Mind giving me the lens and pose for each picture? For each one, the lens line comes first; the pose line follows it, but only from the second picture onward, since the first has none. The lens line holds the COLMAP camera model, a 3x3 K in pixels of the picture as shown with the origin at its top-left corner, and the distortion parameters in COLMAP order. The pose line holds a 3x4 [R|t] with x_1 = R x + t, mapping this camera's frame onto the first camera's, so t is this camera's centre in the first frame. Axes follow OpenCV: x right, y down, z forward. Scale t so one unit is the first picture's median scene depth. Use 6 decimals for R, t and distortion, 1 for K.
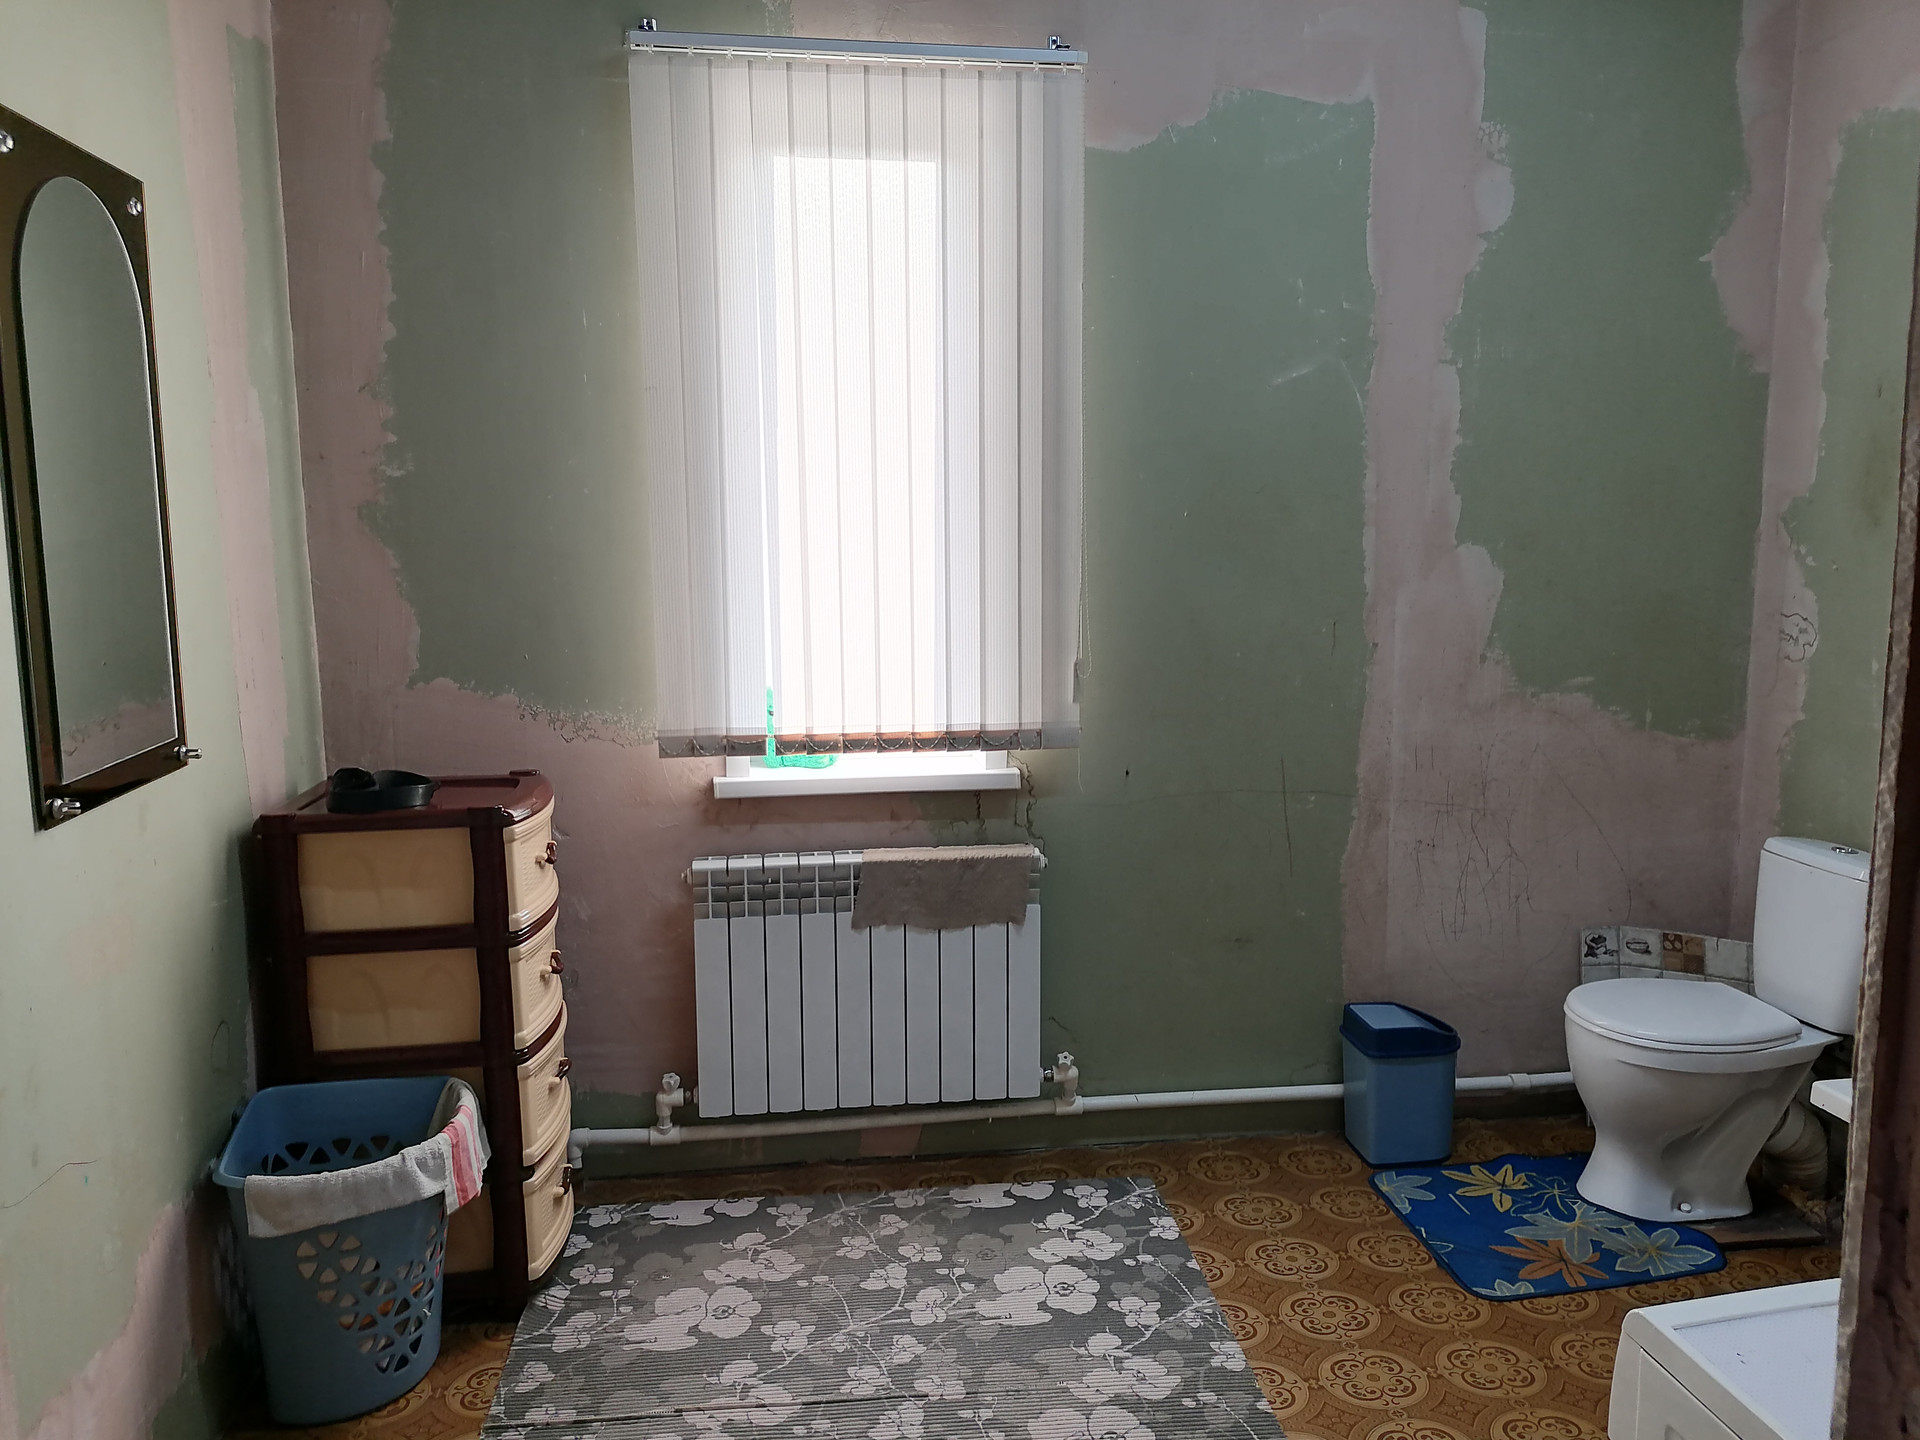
lens RADIAL K [[1449.5, 0, 975.3], [0, 1449.5, 719.4], [0, 0, 1]] dist [0.100159, -0.134124]
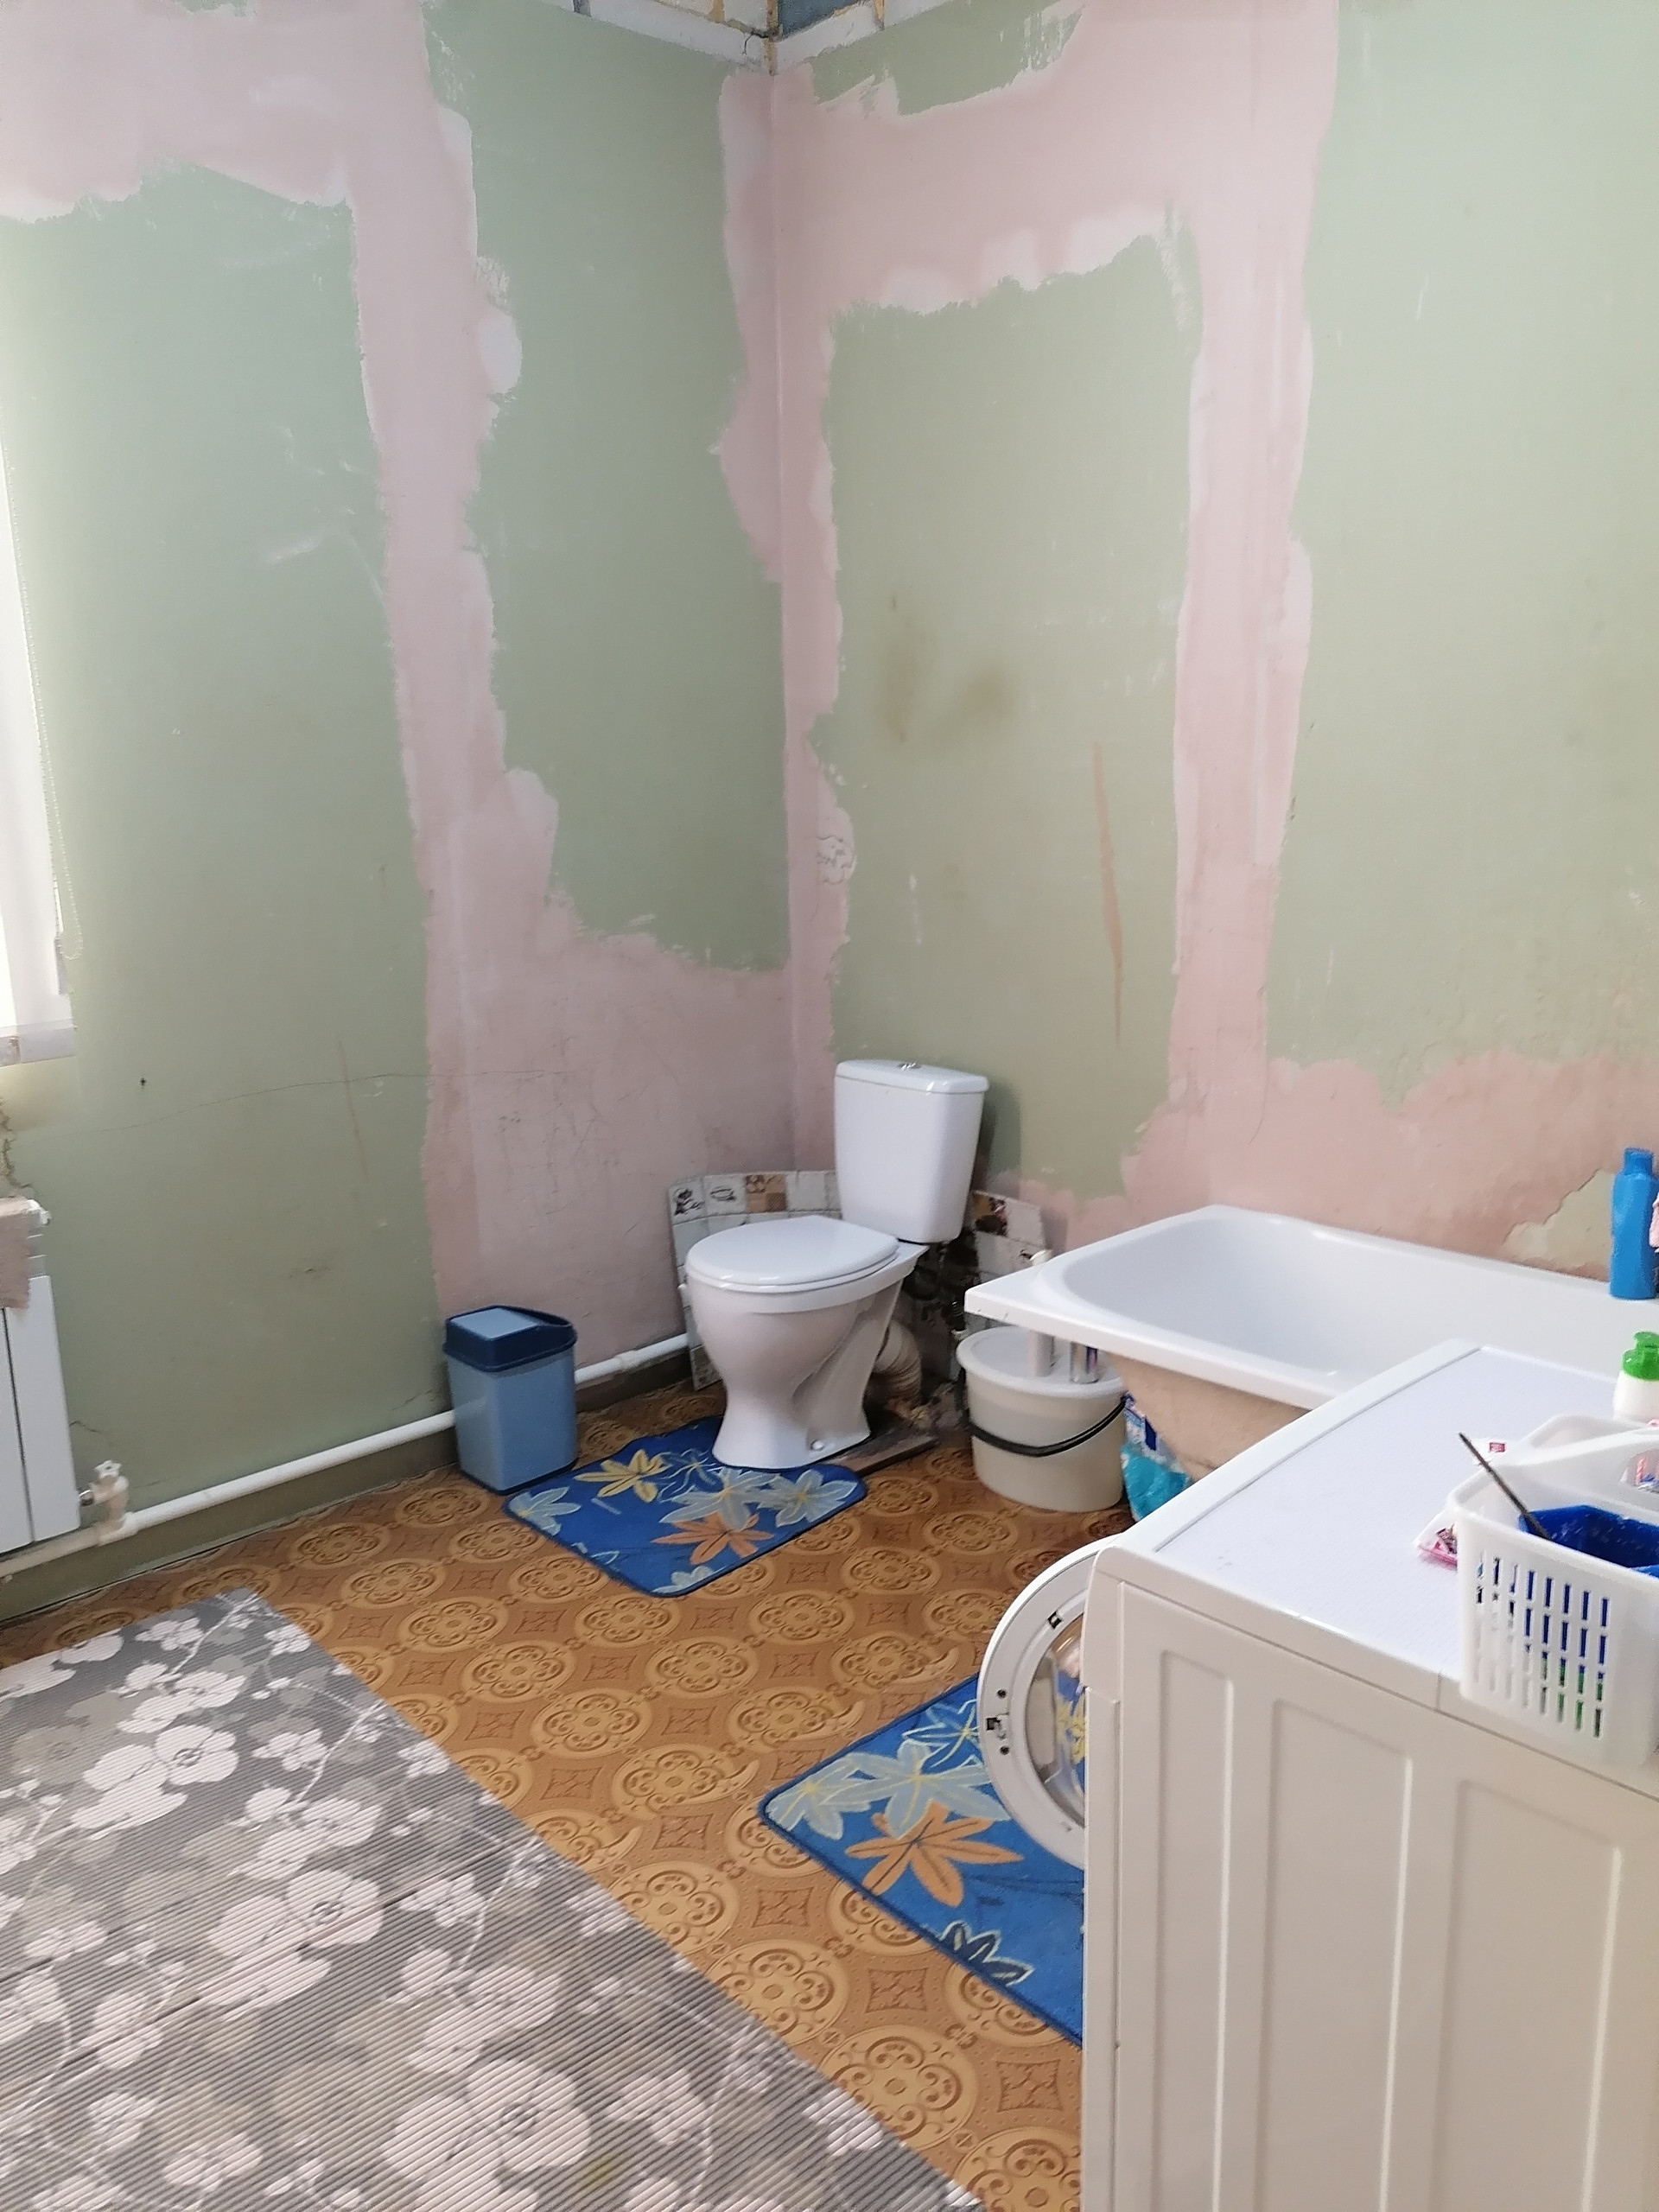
lens RADIAL K [[1669.9, 0, 842.2], [0, 1669.9, 1113.0], [0, 0, 1]] dist [0.100159, -0.134124]
pose [[0.815525, -0.138266, 0.561962, -0.096629], [0.096397, 0.989929, 0.103671, -0.003217], [-0.570637, -0.030375, 0.820641, 0.074204]]
